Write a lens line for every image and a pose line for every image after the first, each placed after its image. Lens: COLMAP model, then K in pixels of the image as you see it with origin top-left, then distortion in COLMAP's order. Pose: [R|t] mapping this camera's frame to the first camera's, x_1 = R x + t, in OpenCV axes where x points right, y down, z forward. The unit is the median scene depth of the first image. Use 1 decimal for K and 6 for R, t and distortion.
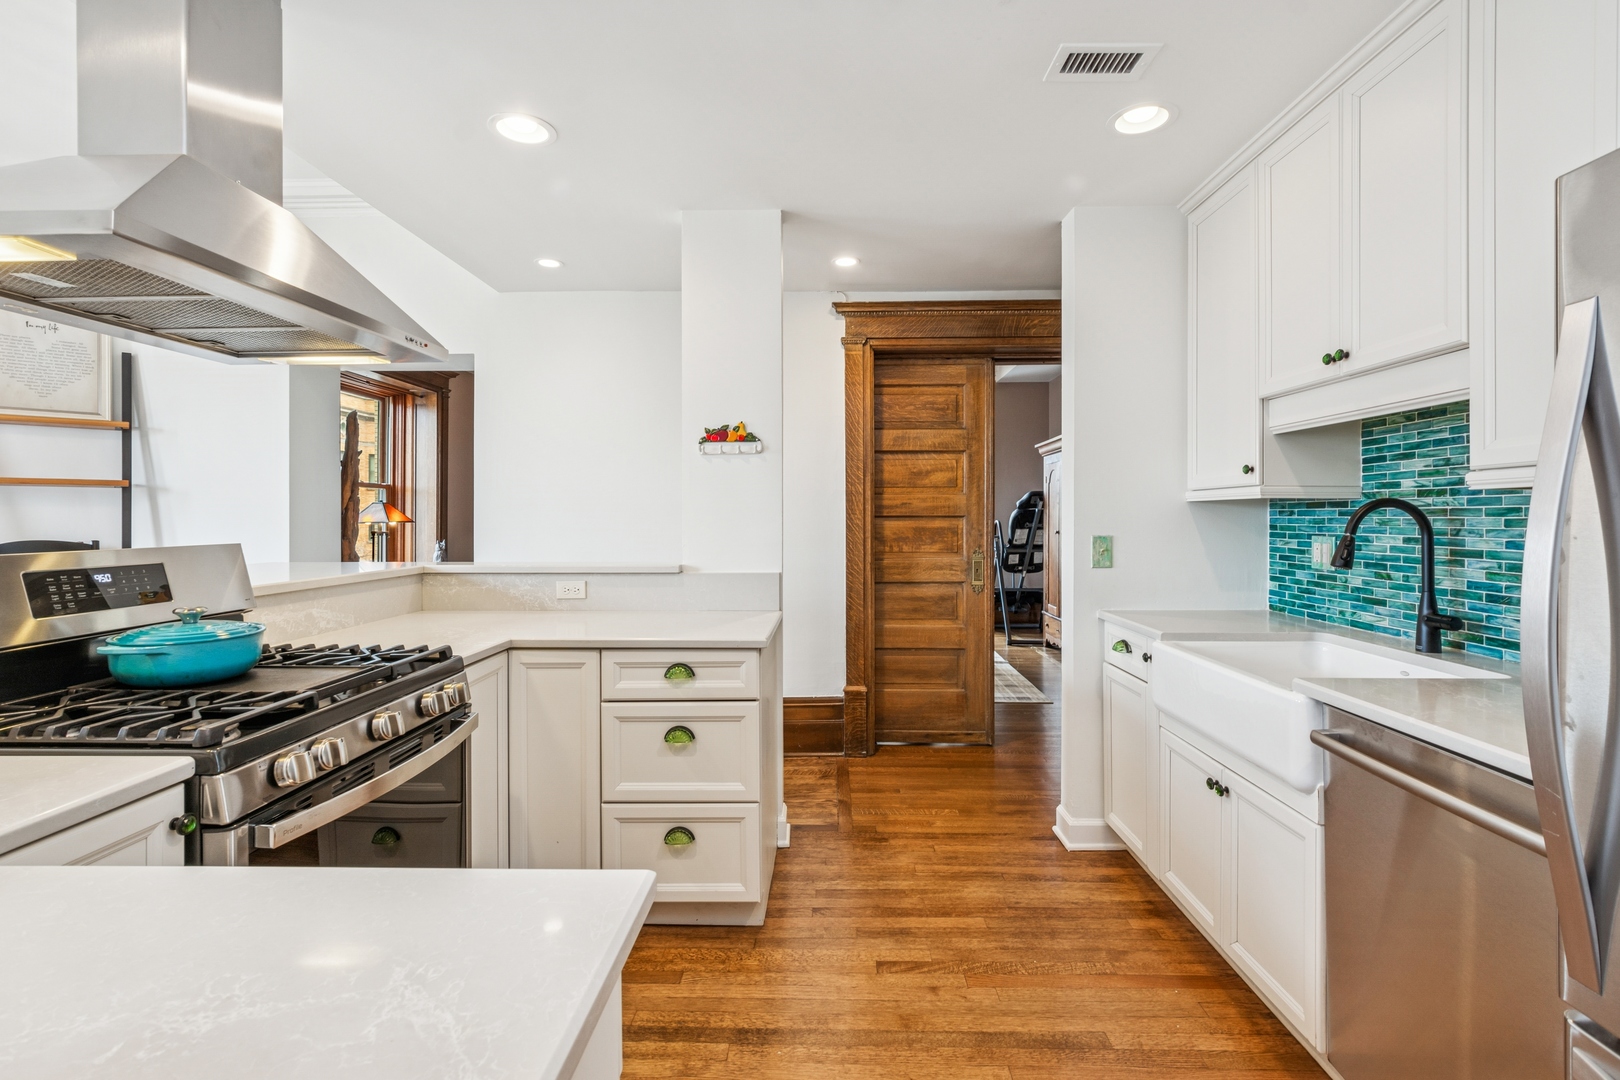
lens RADIAL K [[747.4, 0, 809.6], [0, 747.4, 519.2], [0, 0, 1]] dist [-0.002088, -0.000795]
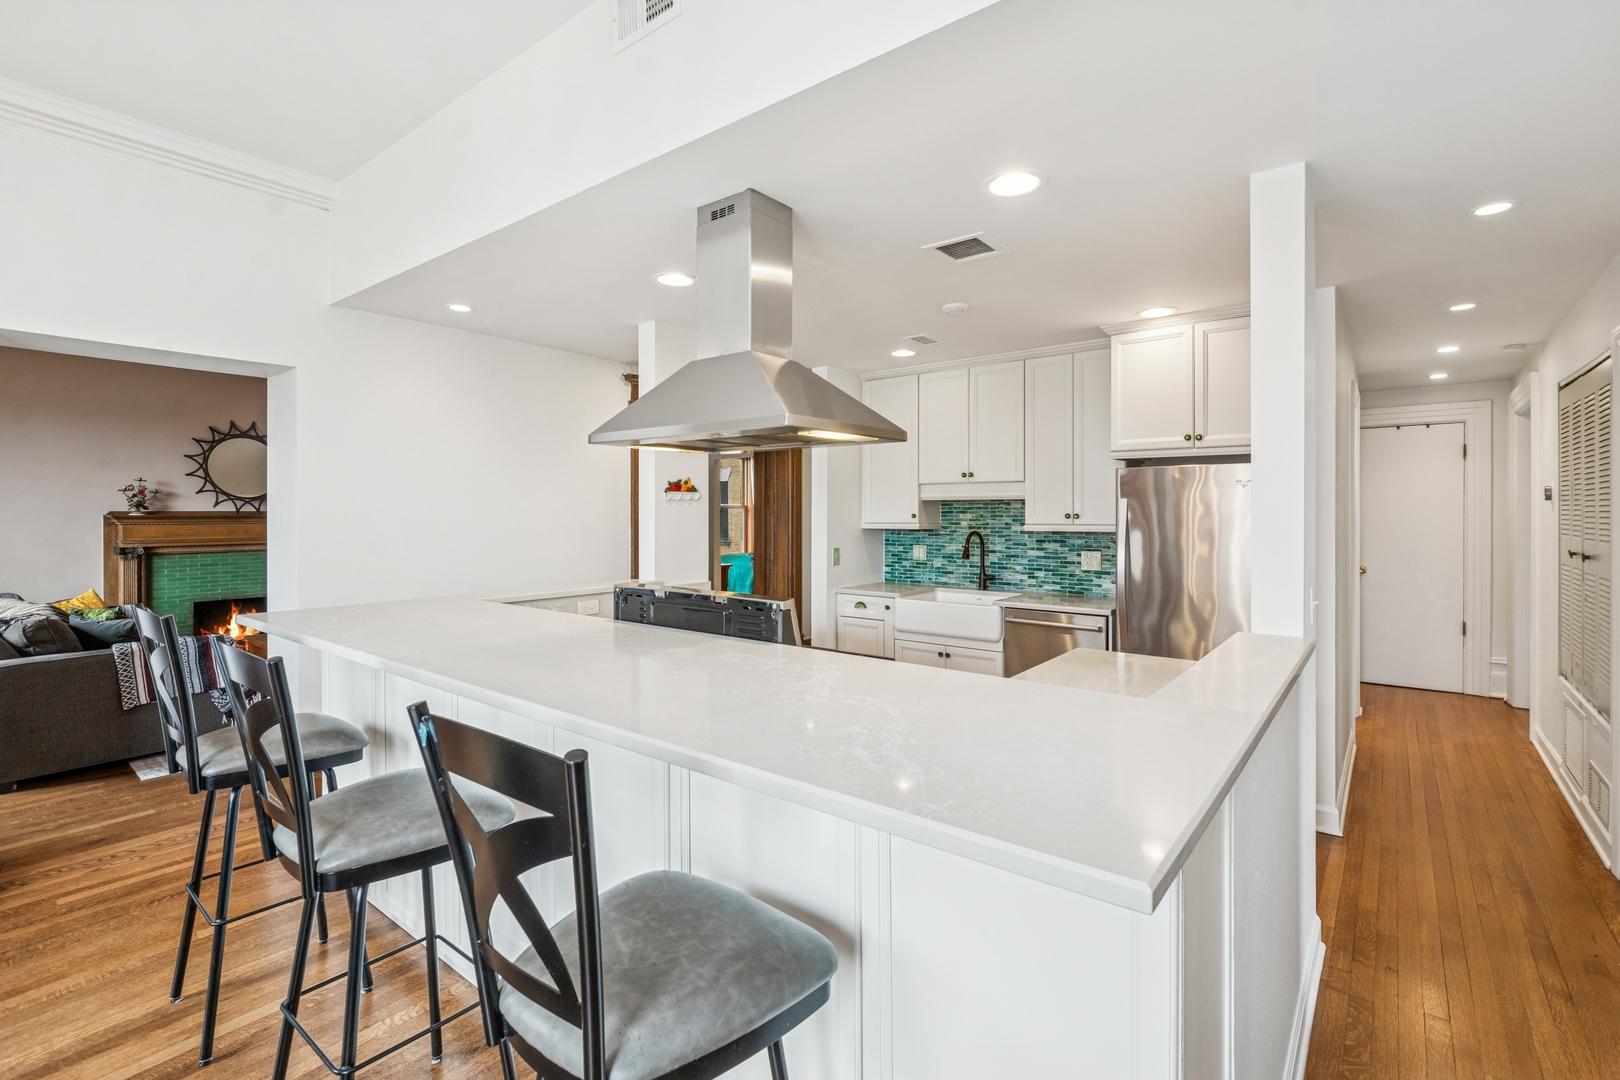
lens RADIAL K [[747.4, 0, 809.6], [0, 747.4, 519.2], [0, 0, 1]] dist [-0.002088, -0.000795]
pose [[0.605222, -0.005775, 0.796036, -1.249989], [0.003039, 0.999983, 0.004944, -0.064321], [-0.796051, -0.000573, 0.605229, -0.070798]]
